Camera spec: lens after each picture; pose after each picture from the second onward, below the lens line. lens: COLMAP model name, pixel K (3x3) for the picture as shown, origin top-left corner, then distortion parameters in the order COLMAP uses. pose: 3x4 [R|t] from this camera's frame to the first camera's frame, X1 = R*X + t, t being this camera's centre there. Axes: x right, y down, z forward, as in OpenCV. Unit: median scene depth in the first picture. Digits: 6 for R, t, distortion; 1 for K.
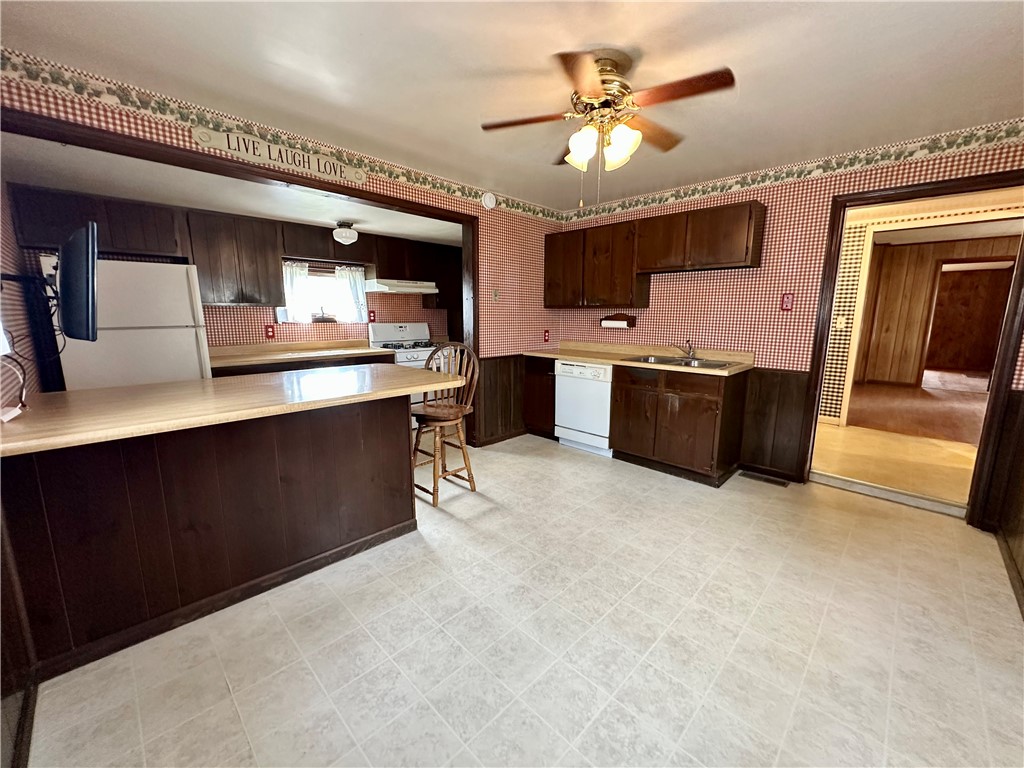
lens RADIAL K [[408.3, 0, 513.1], [0, 408.3, 384.4], [0, 0, 1]] dist [-0.000974, -0.000318]
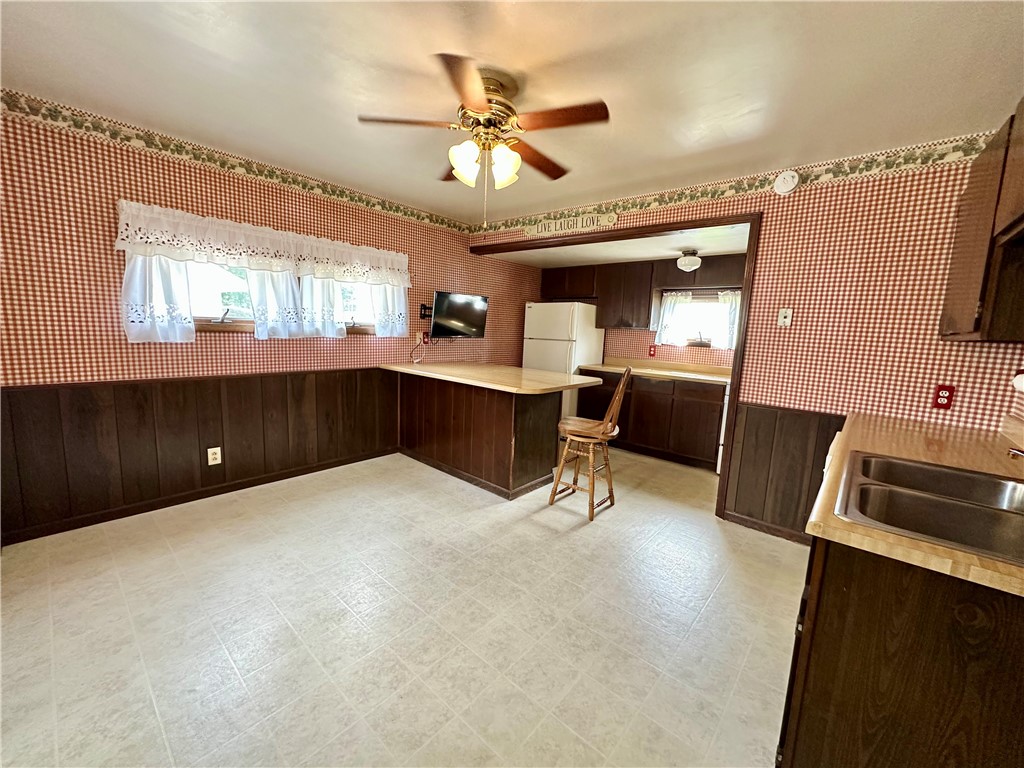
lens RADIAL K [[408.3, 0, 513.1], [0, 408.3, 384.4], [0, 0, 1]] dist [-0.000974, -0.000318]
pose [[0.060904, 0.139038, -0.988412, 0.764159], [-0.214349, 0.968970, 0.123095, -0.119694], [0.974856, 0.204369, 0.088817, 0.652089]]
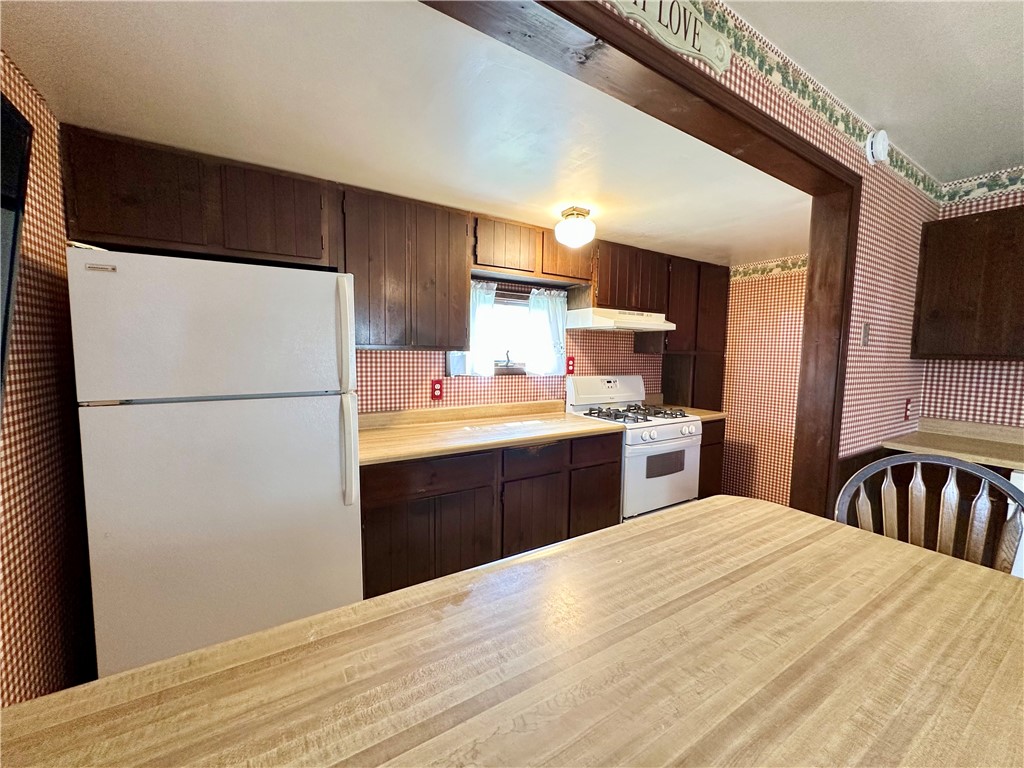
lens RADIAL K [[408.3, 0, 513.1], [0, 408.3, 384.4], [0, 0, 1]] dist [-0.000974, -0.000318]
pose [[0.975258, 0.031439, -0.218823, -0.440584], [-0.051876, 0.994744, -0.088284, -0.112118], [0.214897, 0.097452, 0.971762, 0.529806]]
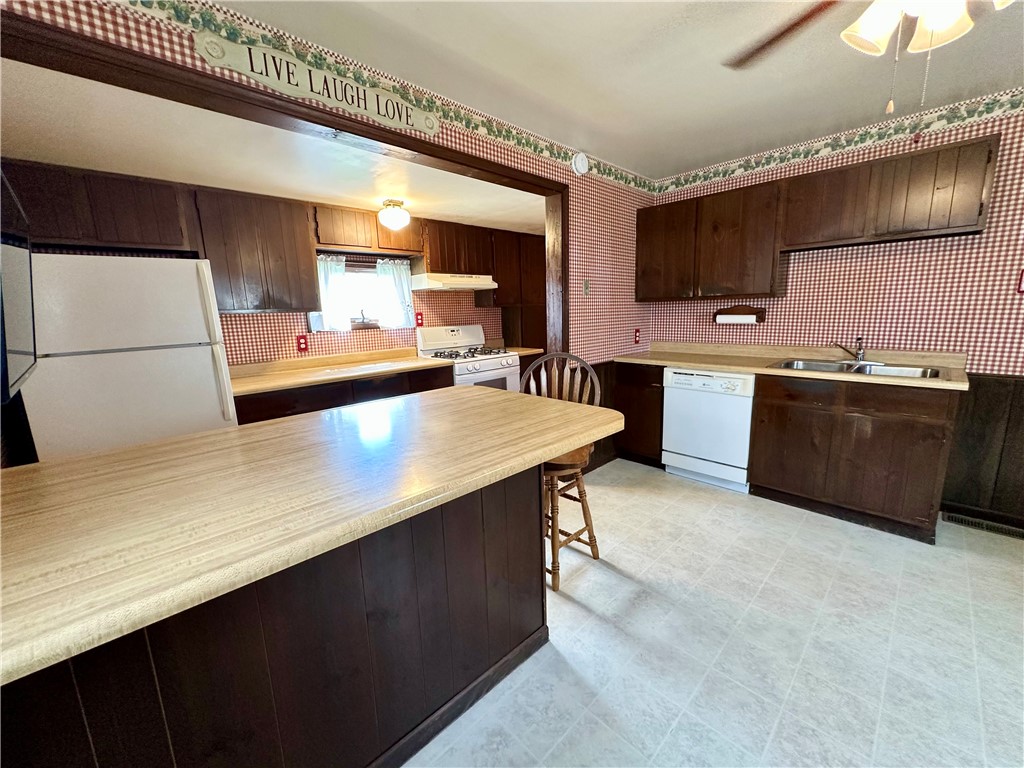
lens RADIAL K [[408.3, 0, 513.1], [0, 408.3, 384.4], [0, 0, 1]] dist [-0.000974, -0.000318]
pose [[0.999192, -0.029793, -0.026971, -0.208069], [0.030066, 0.999500, 0.009759, -0.056223], [0.026667, -0.010562, 0.999589, 0.267054]]
